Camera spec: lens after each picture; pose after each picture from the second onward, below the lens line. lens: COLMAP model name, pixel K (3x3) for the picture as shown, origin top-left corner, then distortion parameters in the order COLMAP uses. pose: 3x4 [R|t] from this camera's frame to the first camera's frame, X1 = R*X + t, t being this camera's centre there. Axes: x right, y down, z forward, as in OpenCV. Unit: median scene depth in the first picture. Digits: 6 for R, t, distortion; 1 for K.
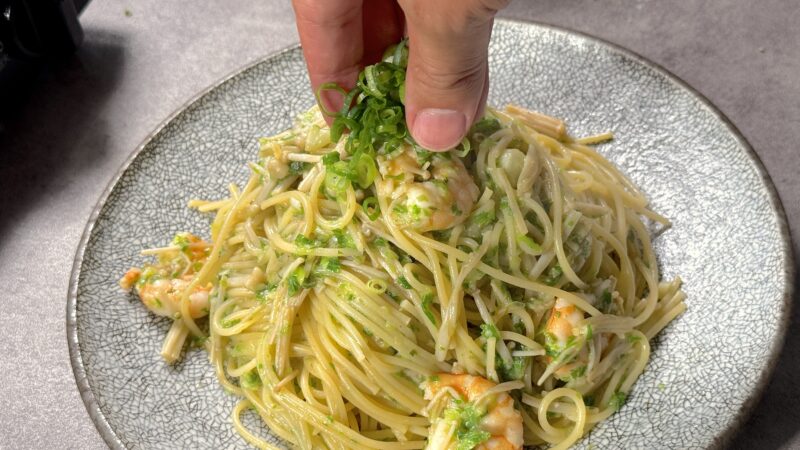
lens RADIAL K [[1261.4, 0, 400.0], [0, 1261.4, 225.0], [0, 0, 1]] dist [0.131512, -0.041531]
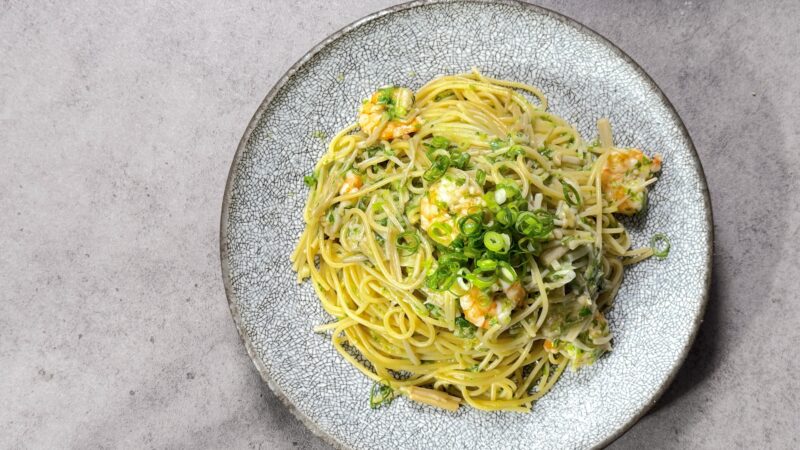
lens RADIAL K [[1261.4, 0, 400.0], [0, 1261.4, 225.0], [0, 0, 1]] dist [0.131512, -0.041531]
pose [[-0.932898, 0.355701, 0.056372, 0.001963], [-0.207257, -0.658265, 0.723693, -0.900526], [0.294526, 0.663449, 0.687815, -0.022937]]
